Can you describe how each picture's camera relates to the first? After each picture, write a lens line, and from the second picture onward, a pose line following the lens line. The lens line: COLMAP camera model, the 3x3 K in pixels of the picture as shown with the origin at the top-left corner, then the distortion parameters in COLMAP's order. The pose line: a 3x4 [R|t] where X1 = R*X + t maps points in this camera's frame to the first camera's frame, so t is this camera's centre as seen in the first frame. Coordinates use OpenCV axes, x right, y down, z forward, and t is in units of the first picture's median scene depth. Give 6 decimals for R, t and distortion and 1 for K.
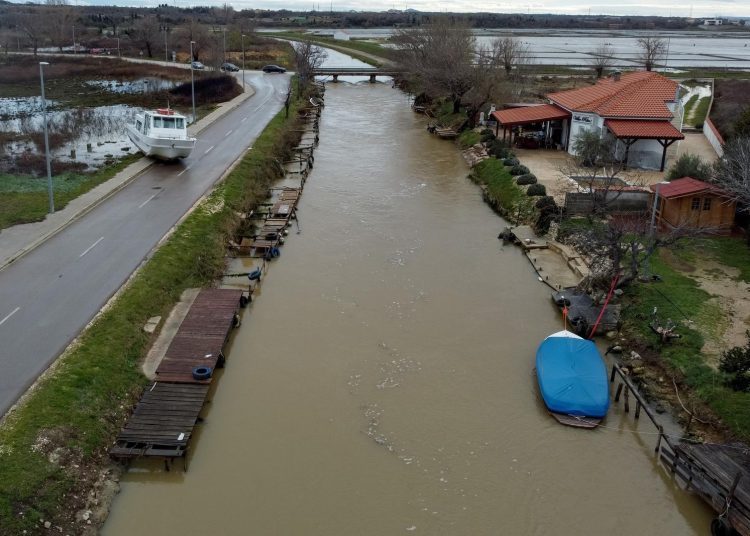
lens RADIAL K [[694.3, 0, 314.9], [0, 694.3, 244.9], [0, 0, 1]] dist [-0.006229, -0.001765]
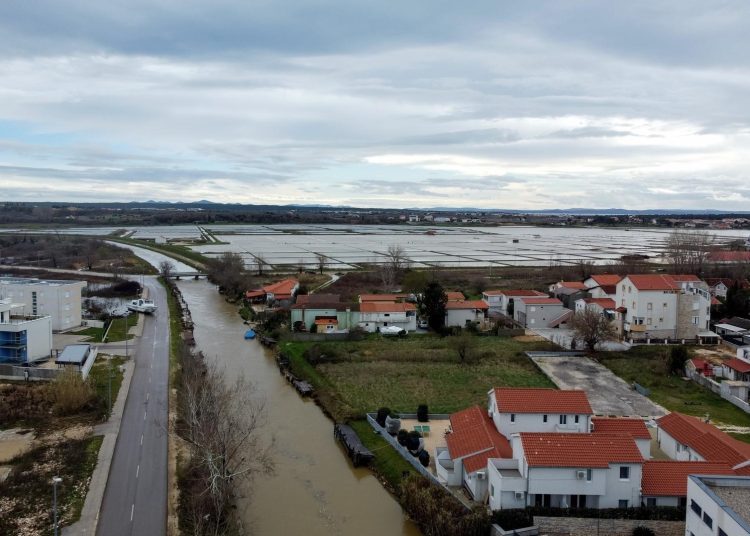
lens RADIAL K [[608.0, 0, 375.0], [0, 608.0, 268.0], [0, 0, 1]] dist [0.000502, -0.003809]
pose [[0.919991, -0.033135, 0.390537, -0.339036], [0.115980, 0.974811, -0.190507, 0.351970], [-0.374387, 0.220559, 0.900660, -2.100433]]
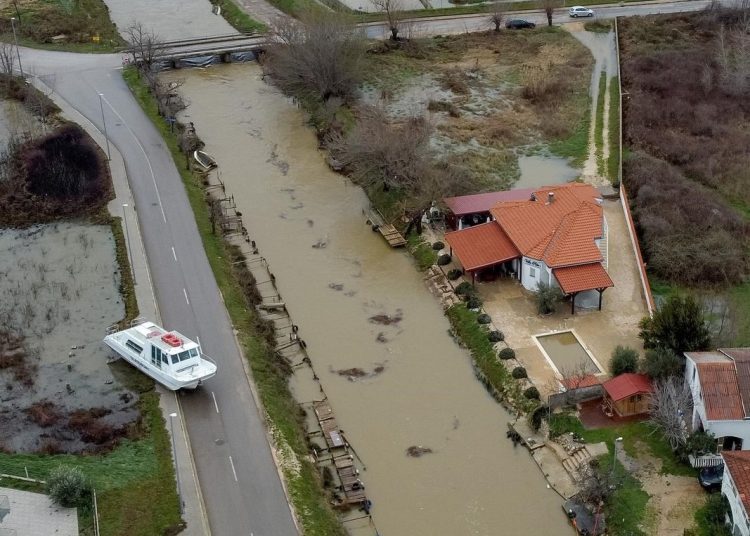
lens RADIAL K [[1133.1, 0, 488.9], [0, 1133.1, 267.5], [0, 0, 1]] dist [0.012902, -0.060870]
pose [[0.911980, -0.192777, 0.362118, -0.373632], [0.123984, 0.970952, 0.204646, -0.579266], [-0.391051, -0.141737, 0.909390, -0.705197]]
